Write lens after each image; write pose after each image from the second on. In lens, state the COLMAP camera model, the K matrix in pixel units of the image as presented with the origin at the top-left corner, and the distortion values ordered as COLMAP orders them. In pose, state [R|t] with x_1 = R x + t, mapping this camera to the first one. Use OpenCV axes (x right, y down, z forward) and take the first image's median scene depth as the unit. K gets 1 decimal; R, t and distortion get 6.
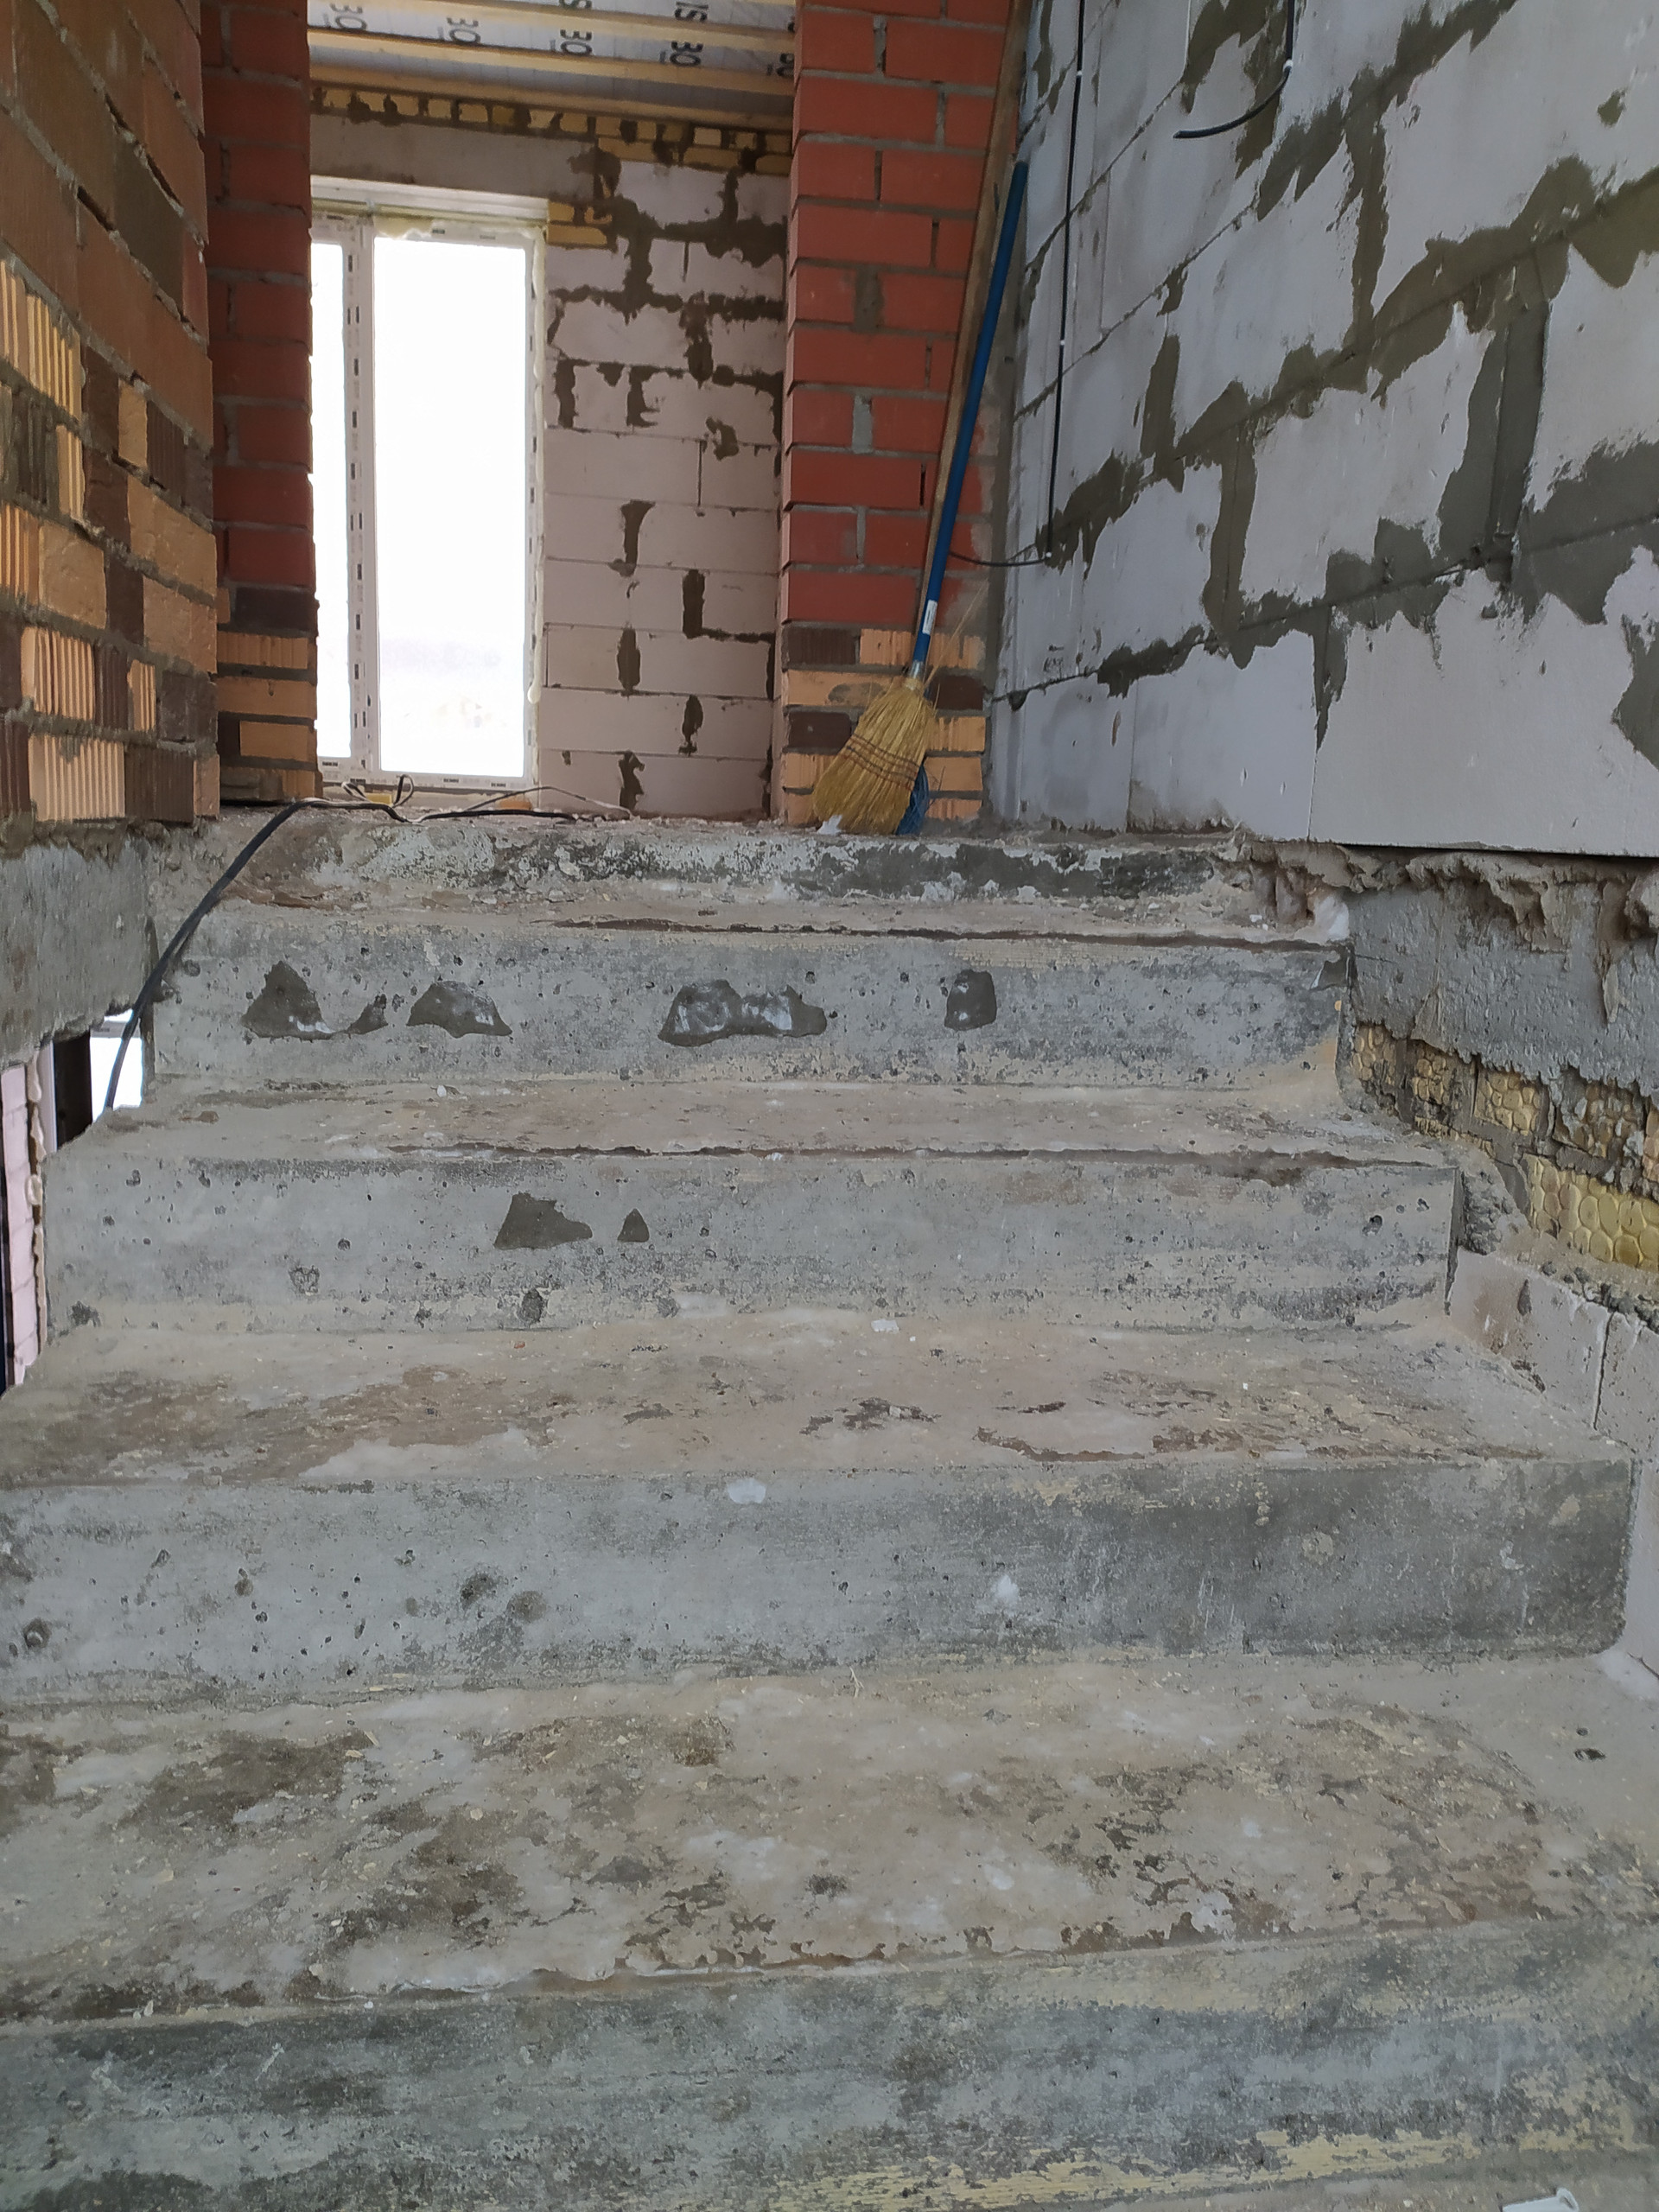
lens RADIAL K [[1683.3, 0, 835.7], [0, 1683.3, 1148.1], [0, 0, 1]] dist [0.076346, -0.075692]
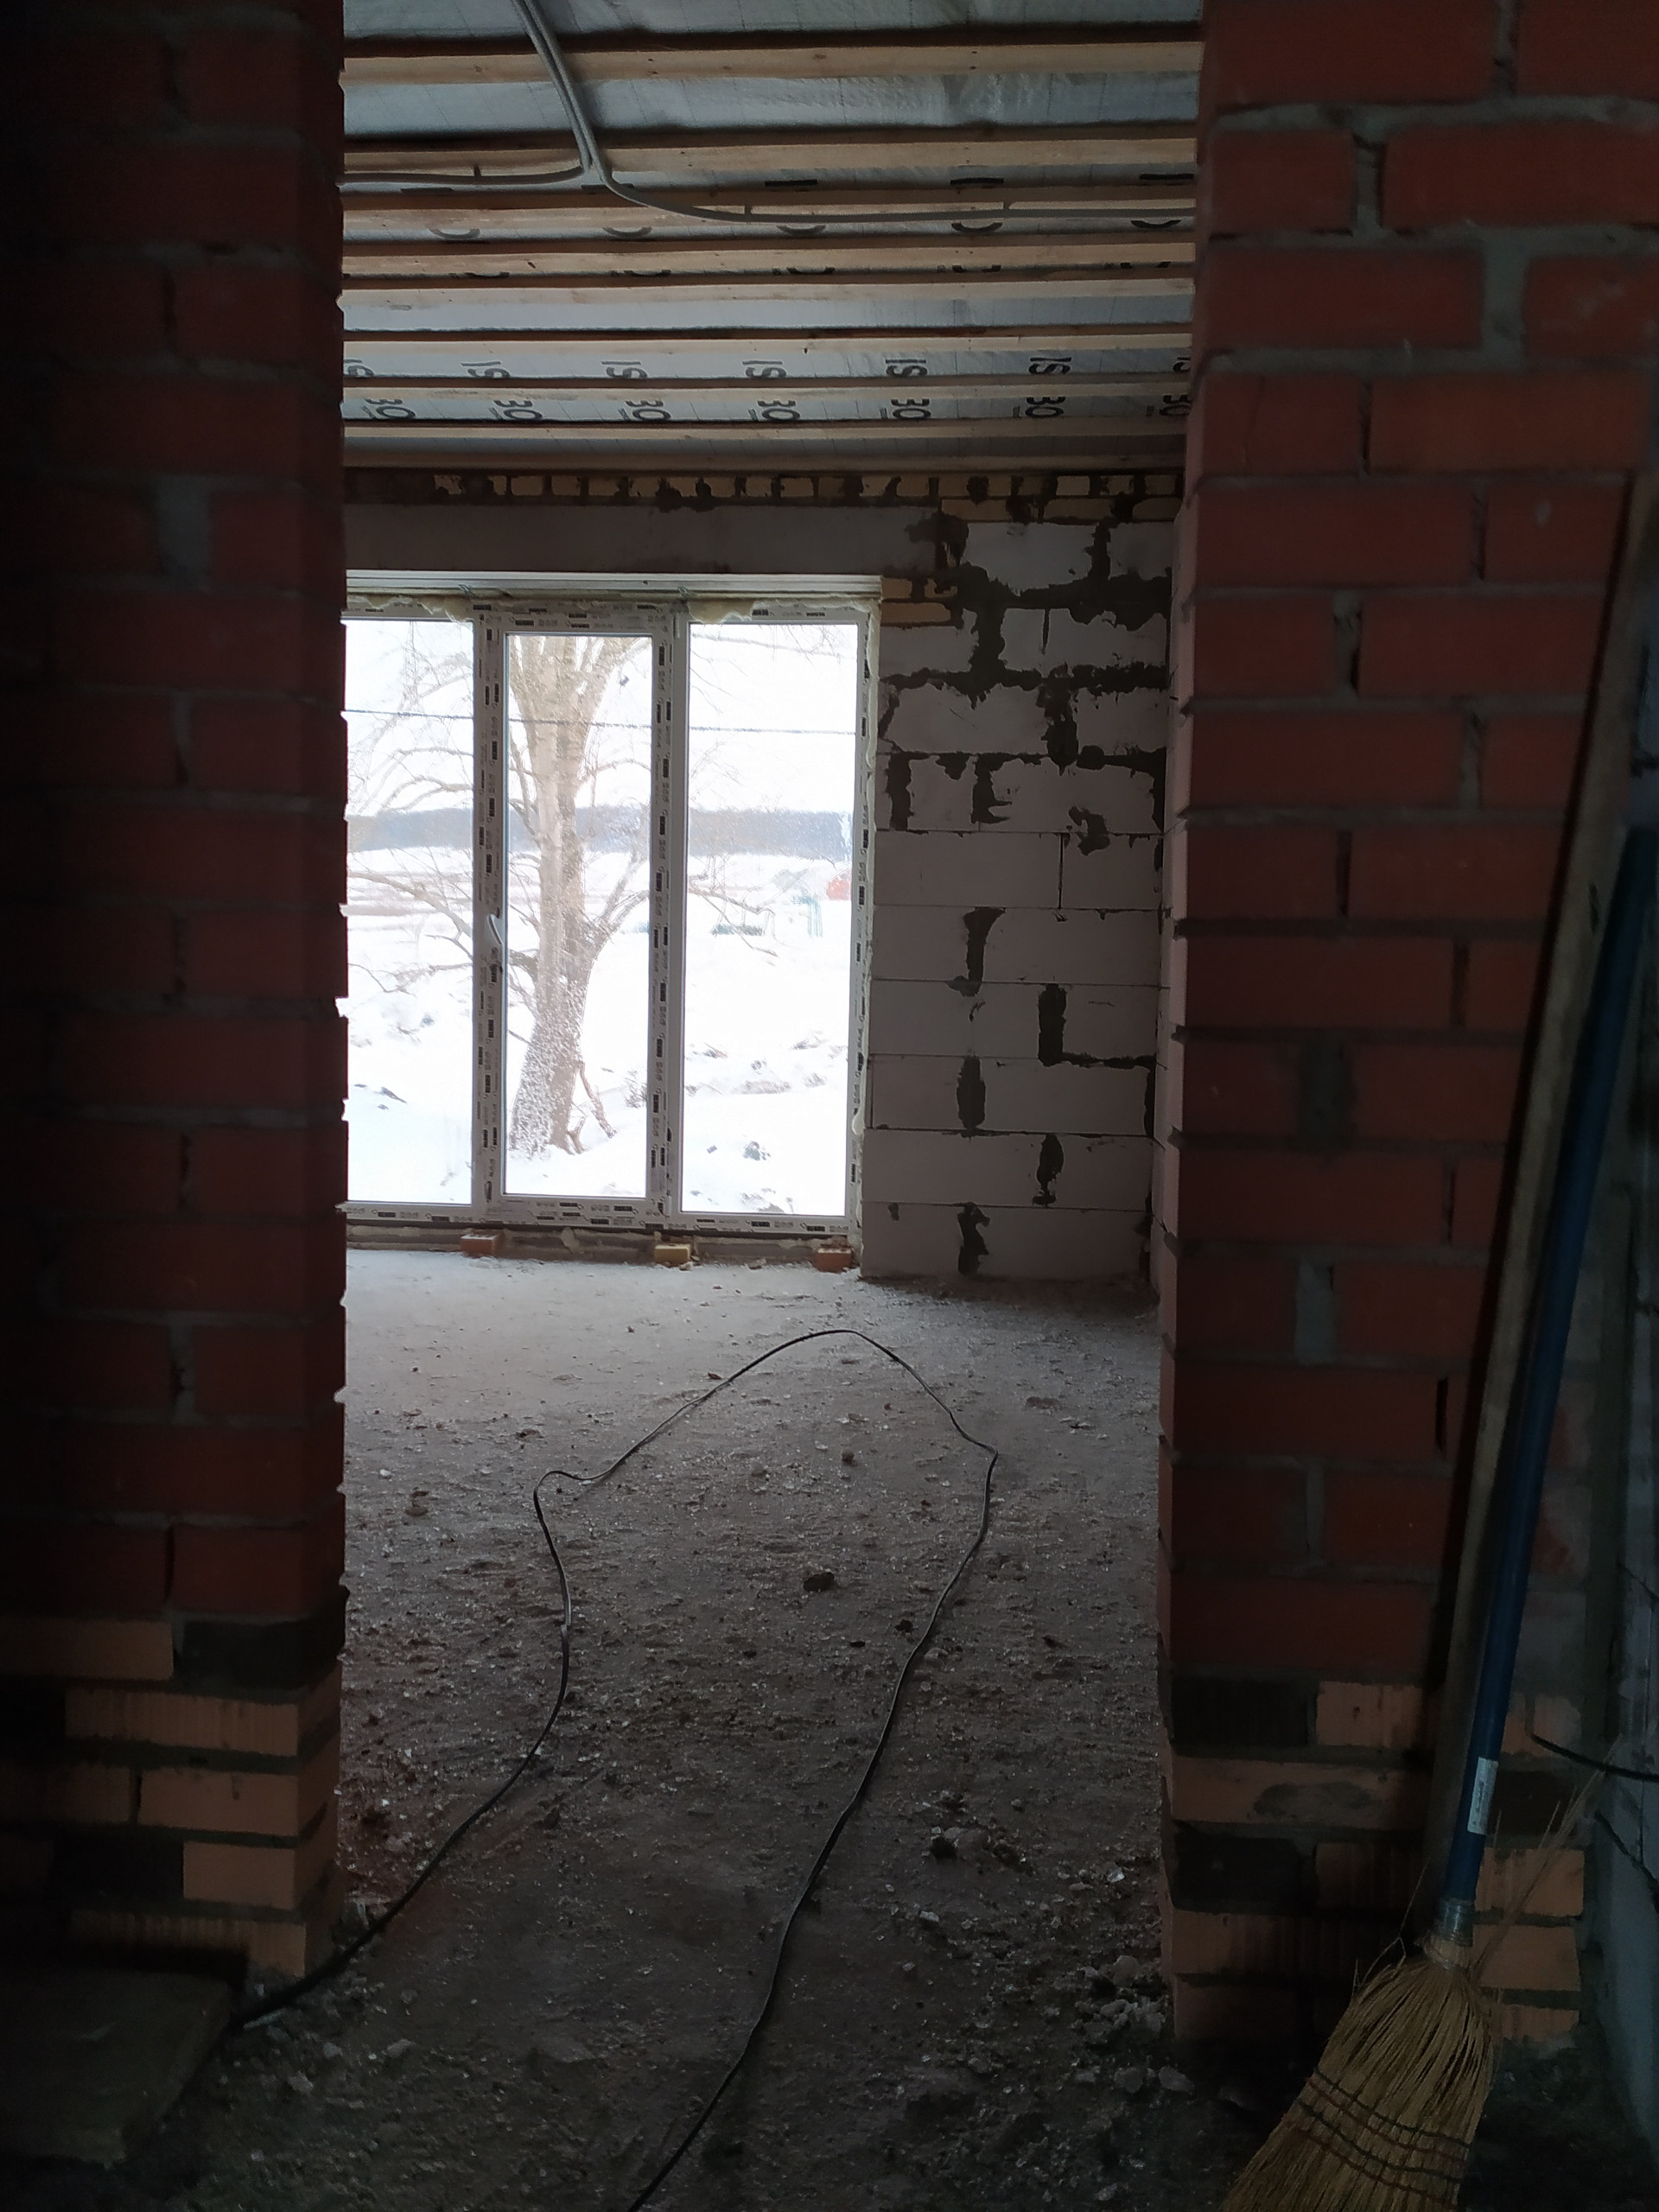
lens RADIAL K [[1683.3, 0, 846.4], [0, 1683.3, 1104.3], [0, 0, 1]] dist [0.076346, -0.075692]
pose [[0.975873, -0.006923, -0.218230, -0.004963], [-0.018274, 0.993400, -0.113235, -0.199713], [0.217573, 0.114491, 0.969306, 0.217237]]
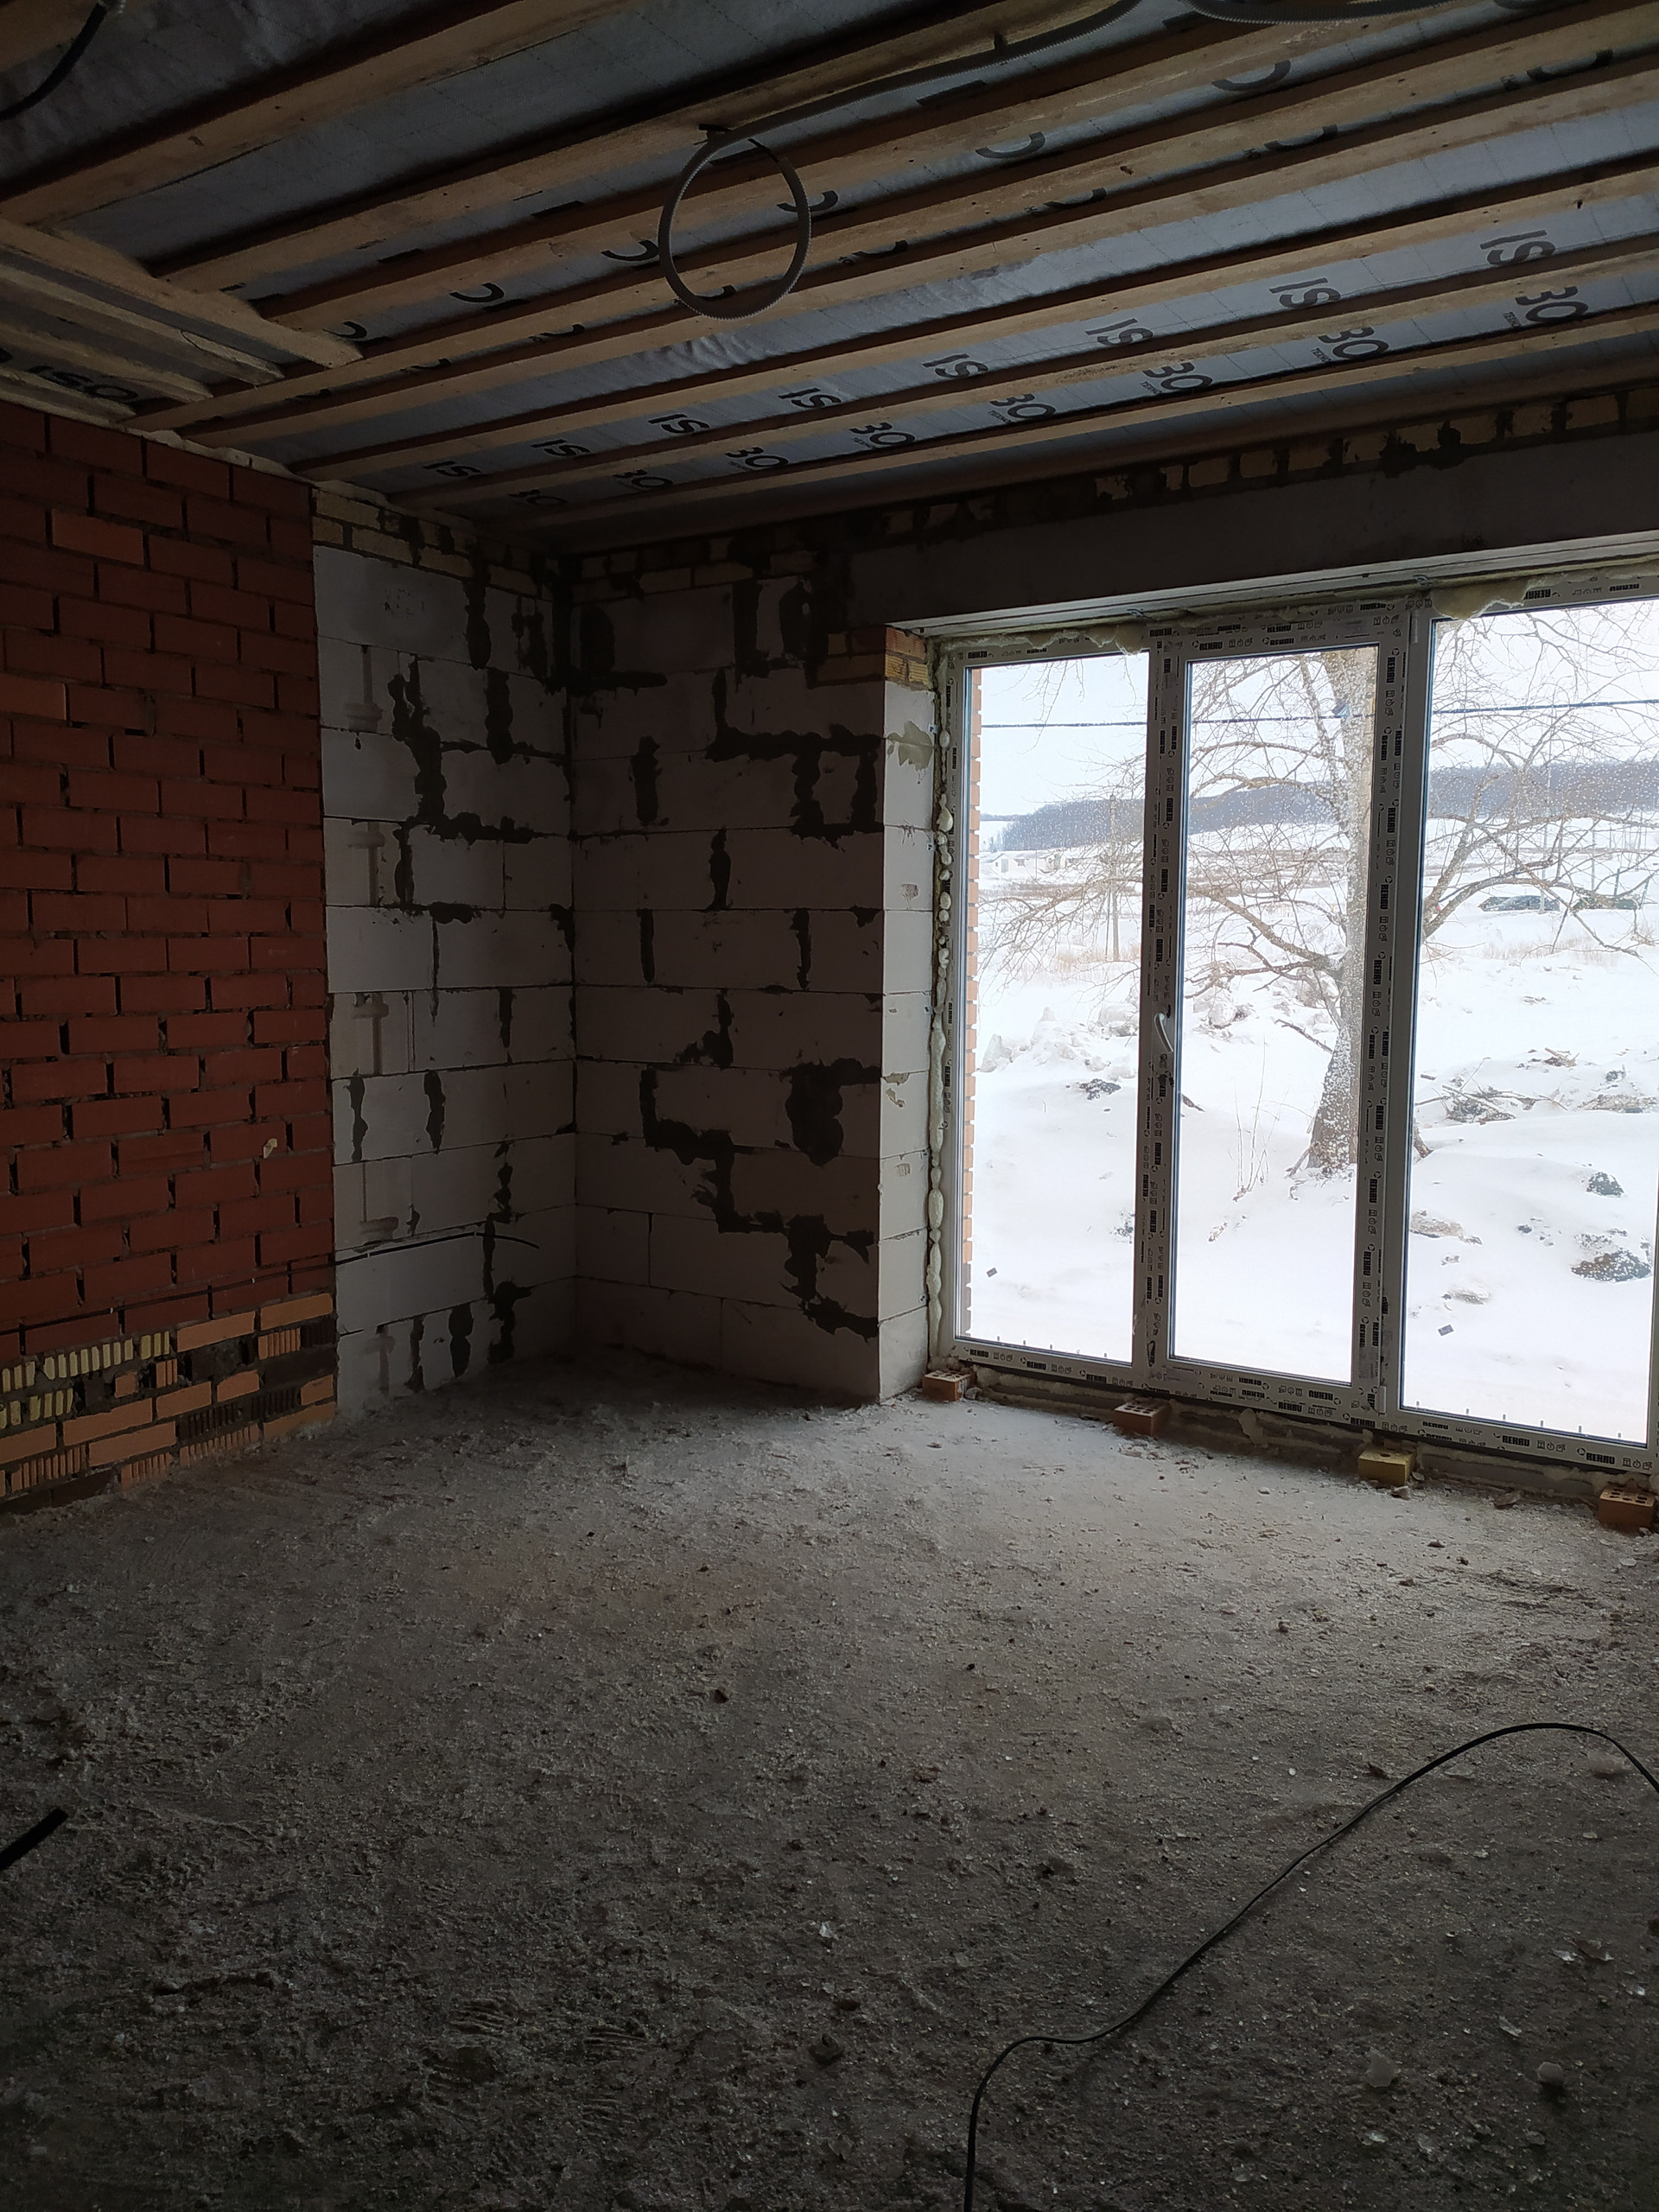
lens RADIAL K [[1683.3, 0, 805.6], [0, 1683.3, 1104.7], [0, 0, 1]] dist [0.076346, -0.075692]
pose [[0.750239, 0.020460, -0.660850, -0.019963], [-0.091787, 0.993066, -0.073456, -0.293360], [0.654765, 0.115767, 0.746914, 0.402958]]
